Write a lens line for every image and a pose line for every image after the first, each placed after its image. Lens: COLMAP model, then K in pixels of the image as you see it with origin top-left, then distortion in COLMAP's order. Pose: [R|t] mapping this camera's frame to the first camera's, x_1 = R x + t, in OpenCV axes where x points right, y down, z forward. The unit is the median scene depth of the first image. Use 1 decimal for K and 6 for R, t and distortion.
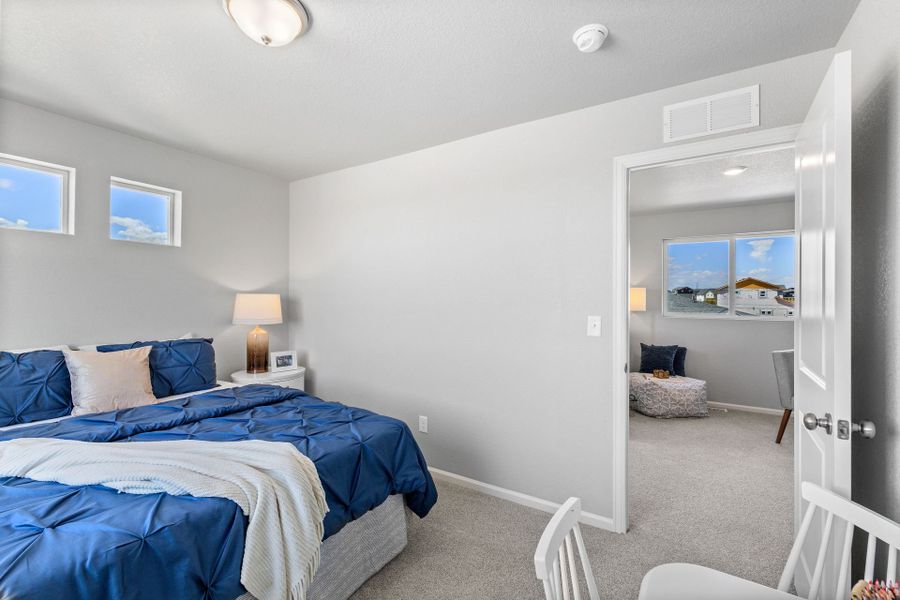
lens RADIAL K [[392.2, 0, 445.5], [0, 392.2, 296.6], [0, 0, 1]] dist [-0.000030, 0.000027]
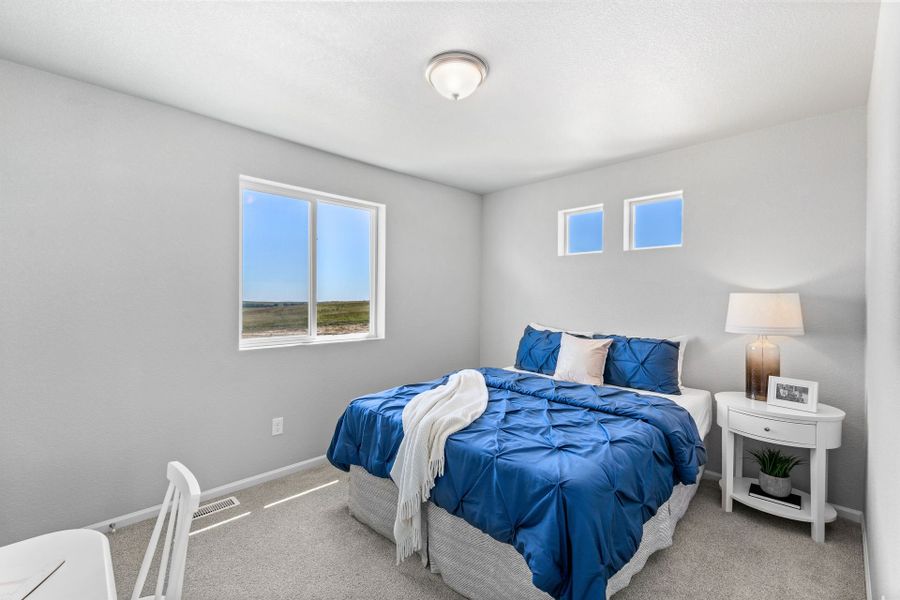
lens RADIAL K [[392.2, 0, 445.5], [0, 392.2, 296.6], [0, 0, 1]] dist [-0.000030, 0.000027]
pose [[-0.220975, -0.005734, -0.975263, 0.383900], [-0.000911, 0.999983, -0.005672, 0.005592], [0.975279, -0.000365, -0.220977, 0.605955]]
